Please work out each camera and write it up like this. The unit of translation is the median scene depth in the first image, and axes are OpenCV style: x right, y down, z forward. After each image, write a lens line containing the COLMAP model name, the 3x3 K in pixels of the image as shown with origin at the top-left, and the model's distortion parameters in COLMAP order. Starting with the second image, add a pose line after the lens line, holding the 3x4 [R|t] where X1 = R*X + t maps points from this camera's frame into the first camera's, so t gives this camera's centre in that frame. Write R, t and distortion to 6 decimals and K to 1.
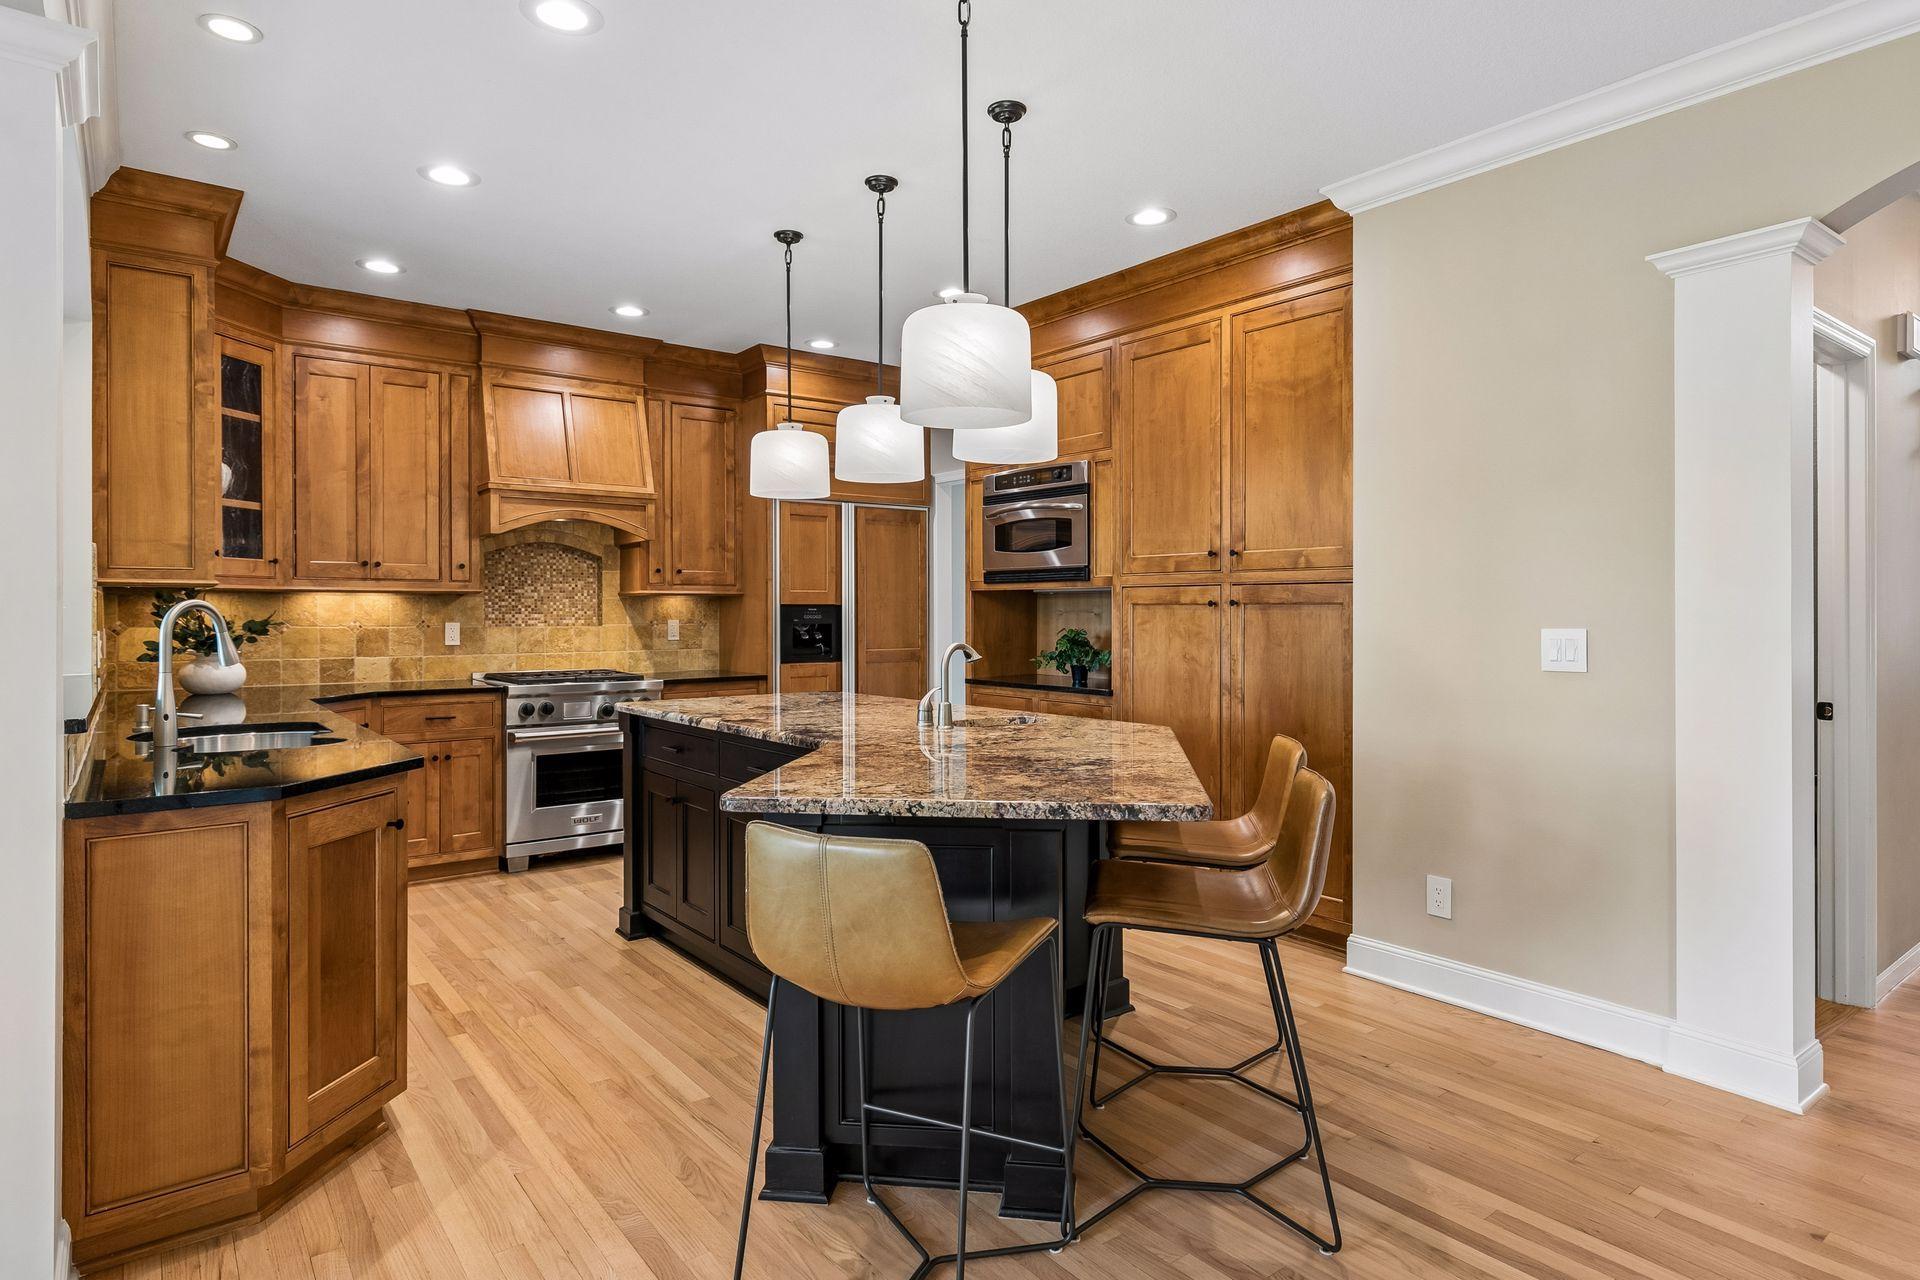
lens RADIAL K [[1063.7, 0, 973.2], [0, 1063.7, 613.1], [0, 0, 1]] dist [-0.000159, 0.000457]
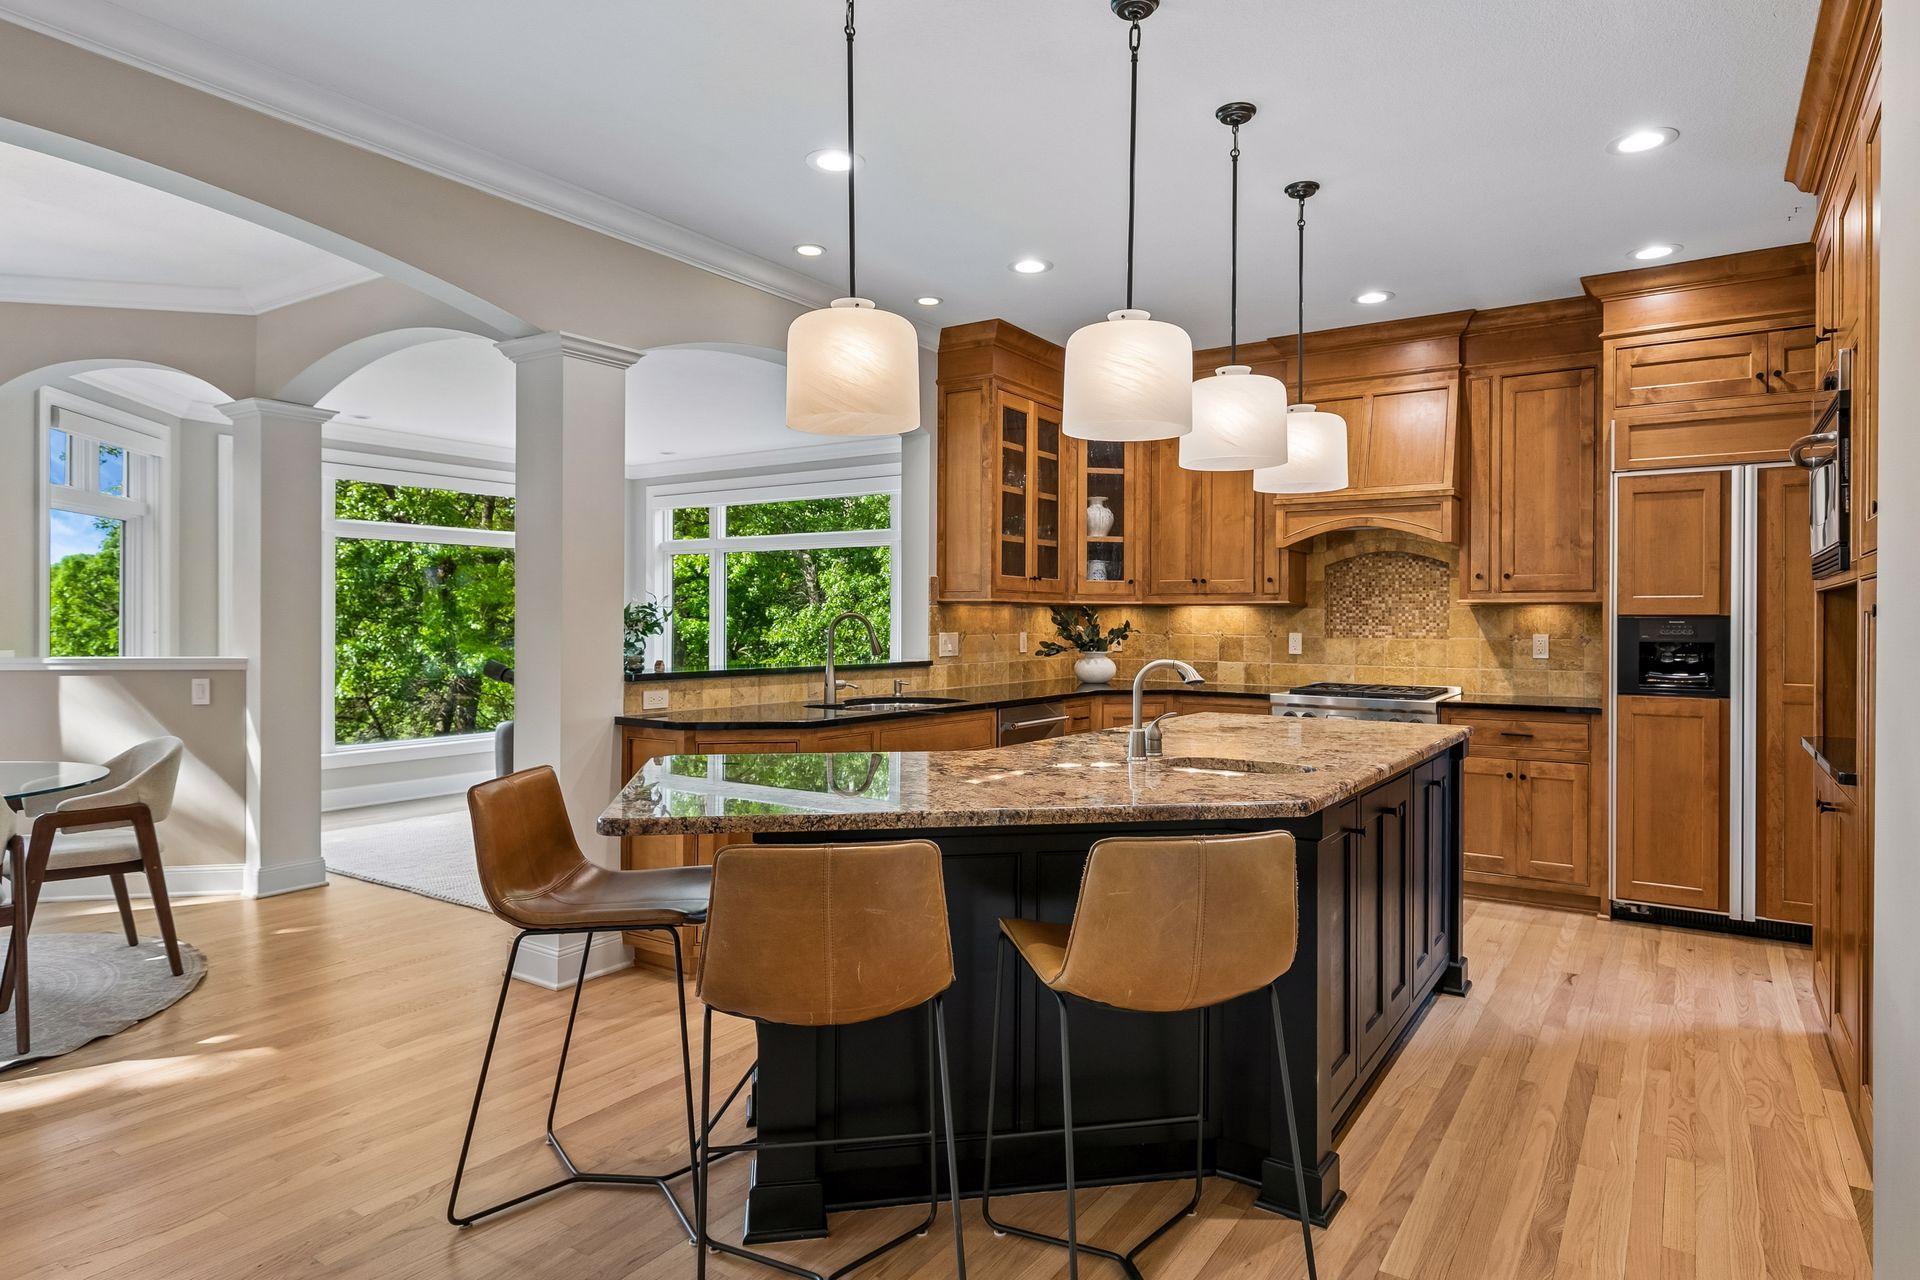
lens RADIAL K [[1086.2, 0, 957.8], [0, 1086.2, 622.0], [0, 0, 1]] dist [0.000928, -0.001416]
pose [[0.302370, 0.003747, -0.953183, 0.484261], [-0.007890, 0.999968, 0.001428, -0.000803], [0.953158, 0.007088, 0.302390, 0.386256]]
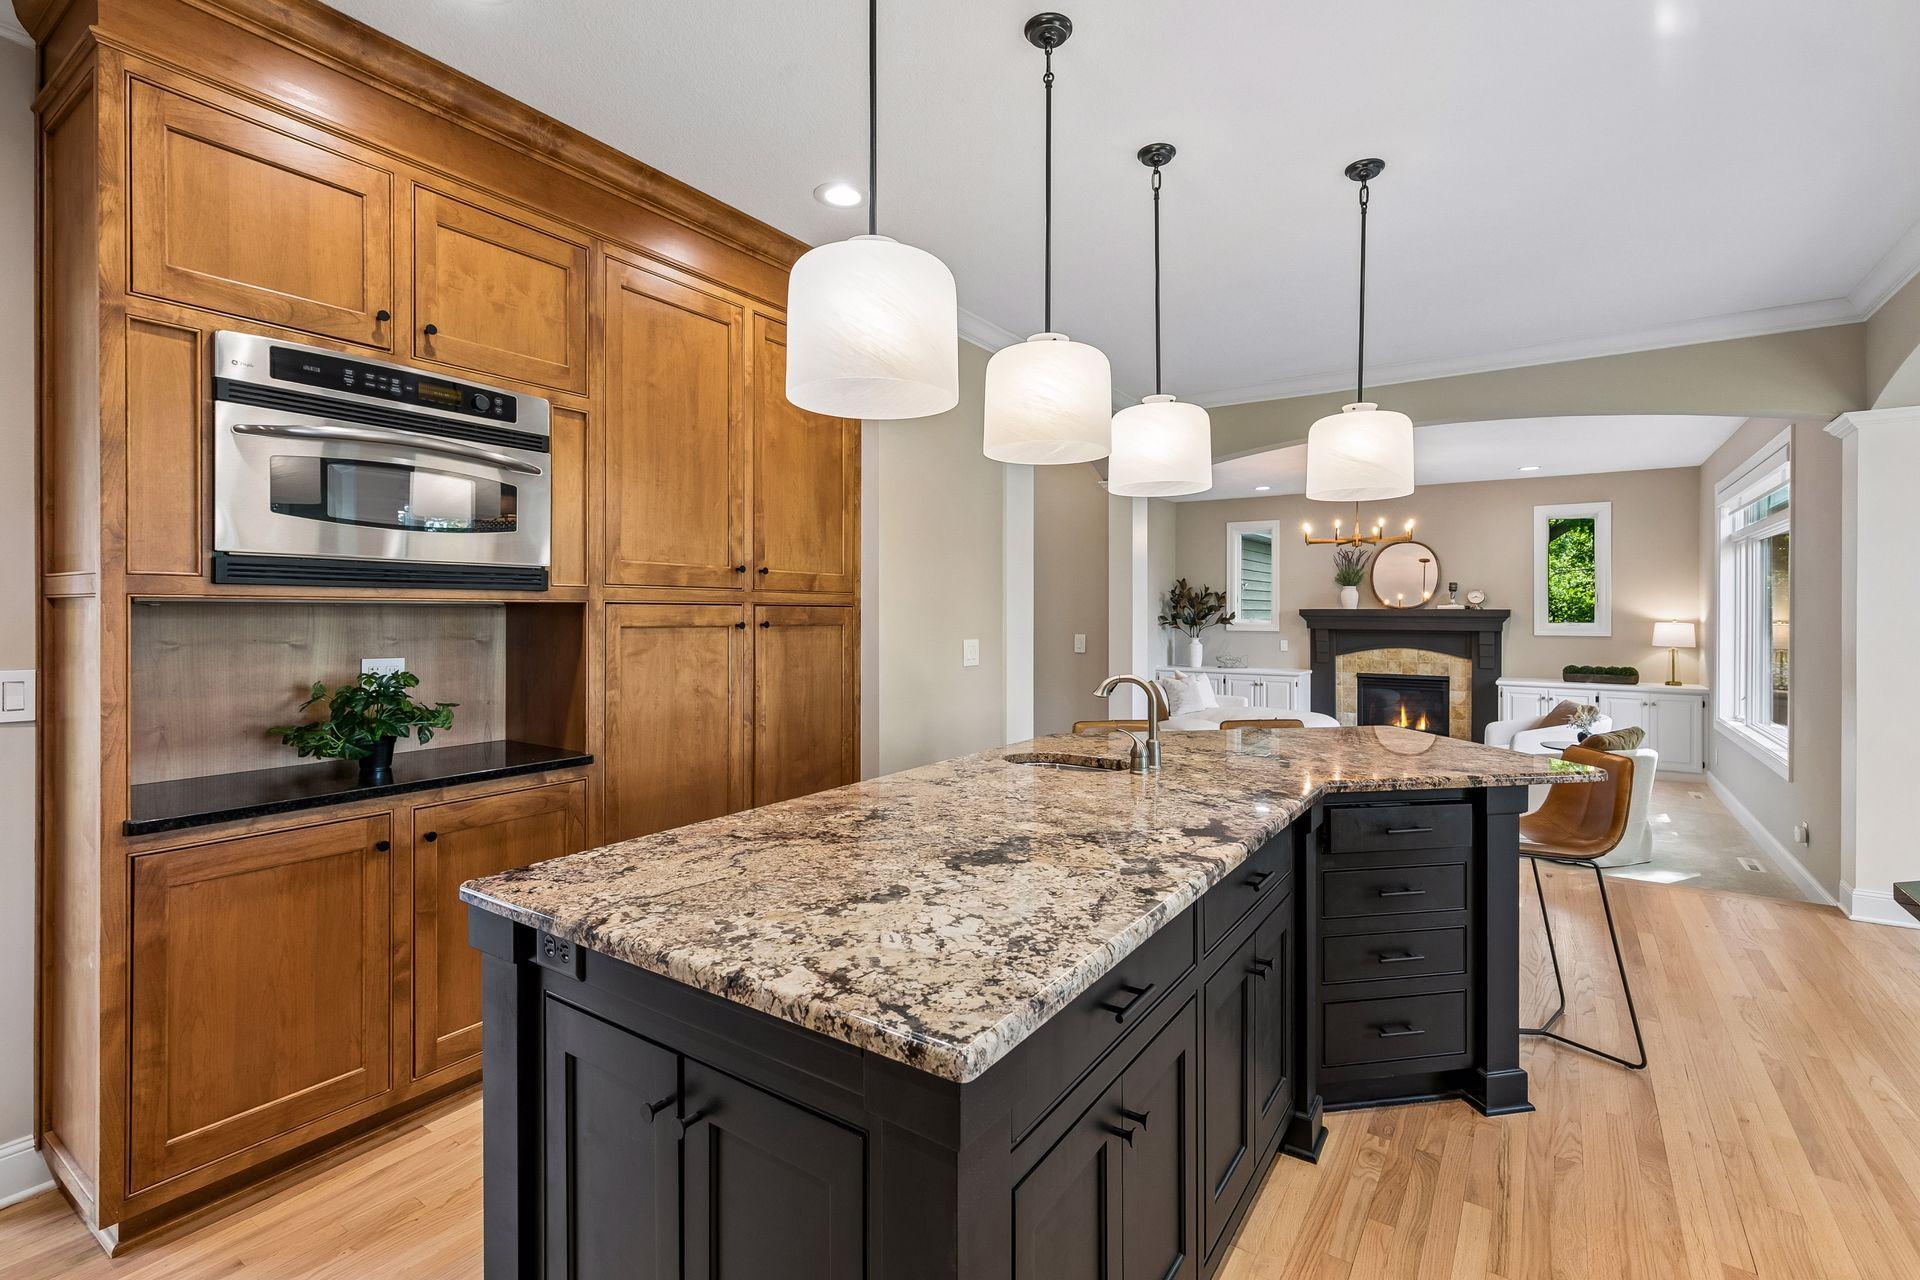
lens RADIAL K [[868.7, 0, 965.1], [0, 868.7, 613.3], [0, 0, 1]] dist [0.002387, 0.000227]
pose [[-0.301741, -0.000081, 0.953390, -0.444820], [0.001772, 0.999998, 0.000646, -0.016422], [-0.953388, 0.001884, -0.301740, 0.887501]]
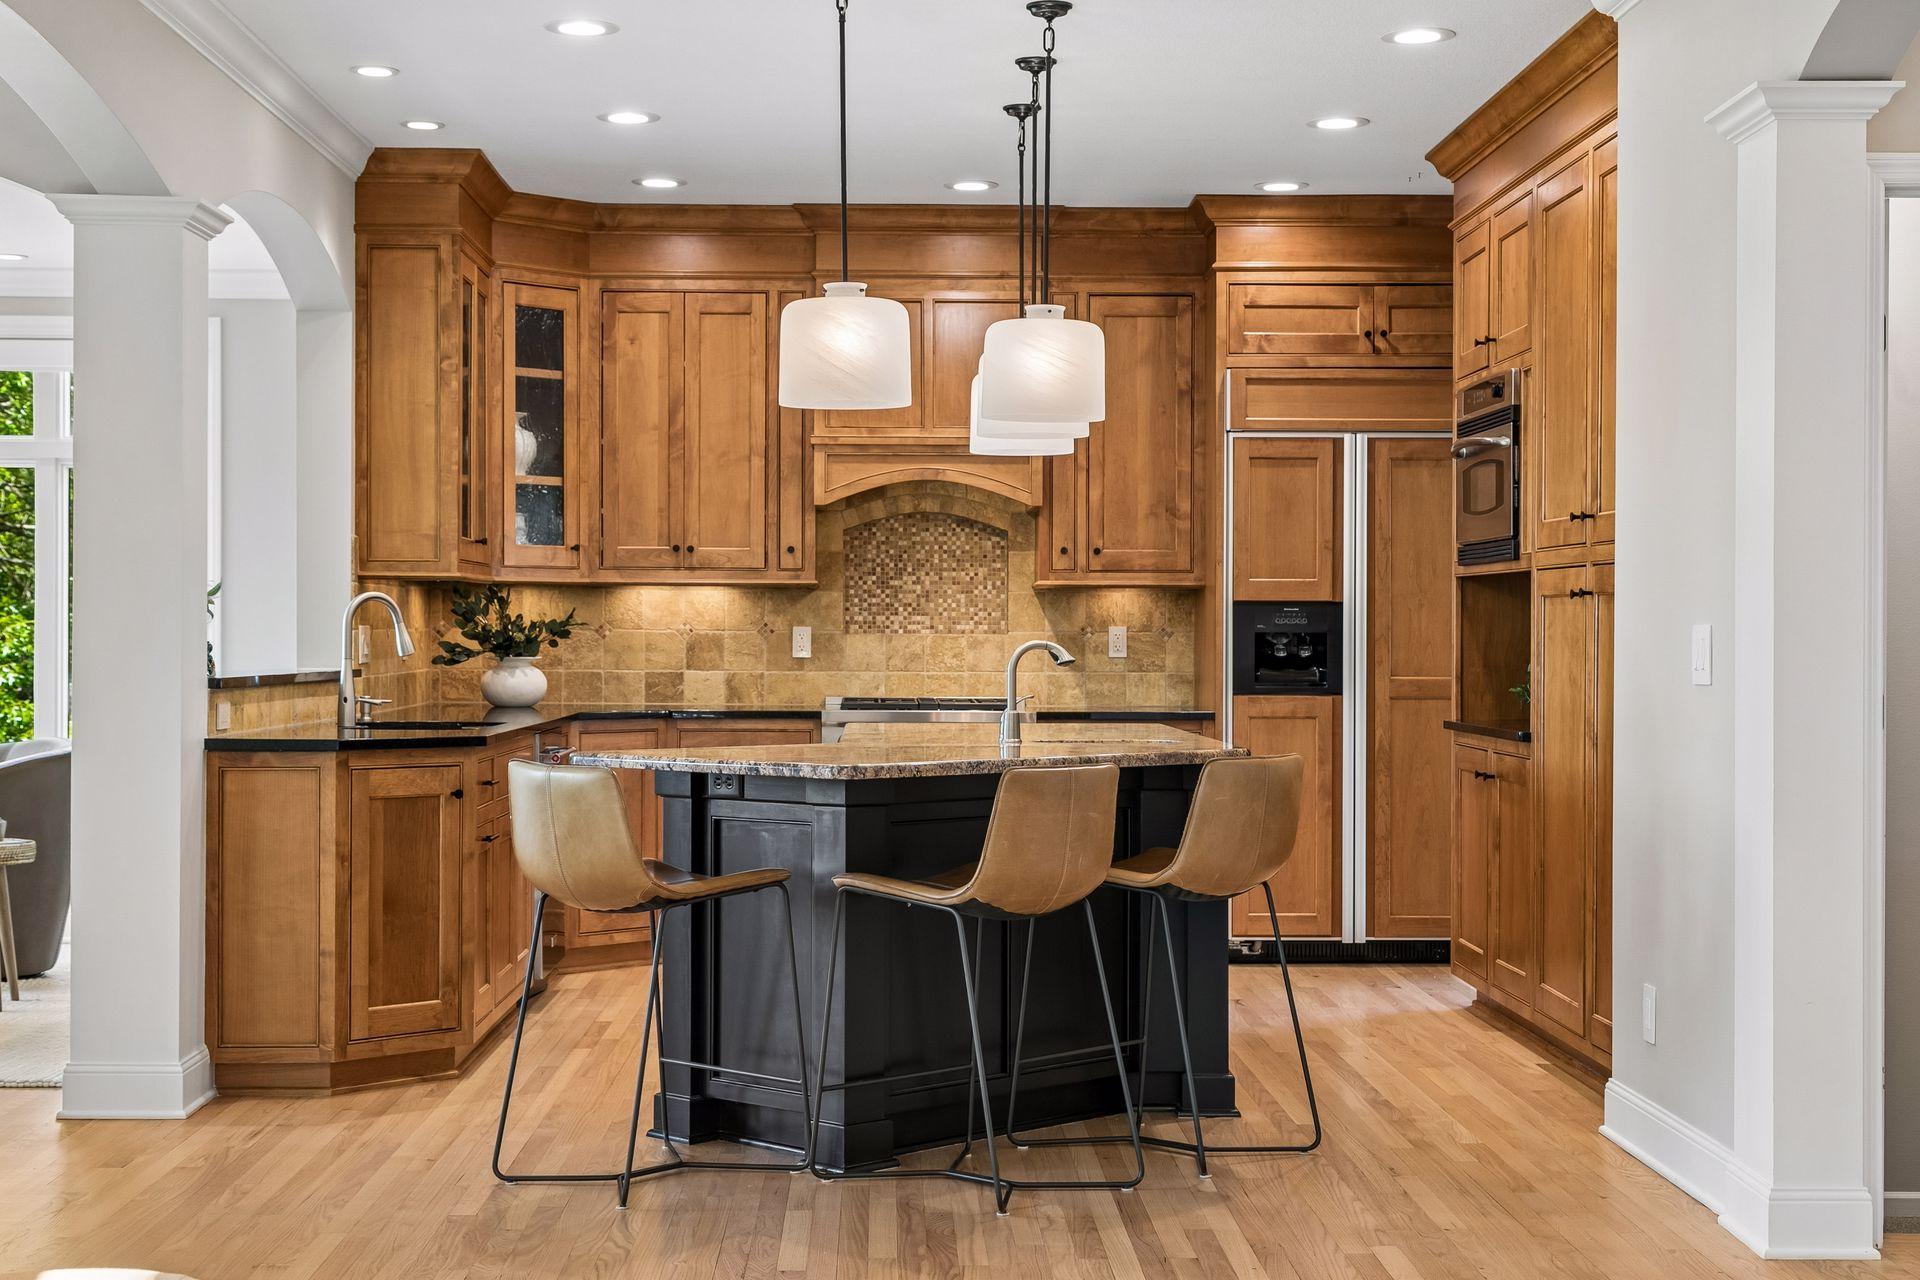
lens RADIAL K [[2758.9, 0, 940.7], [0, 2758.9, 649.4], [0, 0, 1]] dist [0.039477, 0.008133]
pose [[0.797867, 0.007691, -0.602785, 0.795910], [-0.005978, 0.999970, 0.004847, 0.016321], [0.602804, -0.000264, 0.797889, -0.493545]]
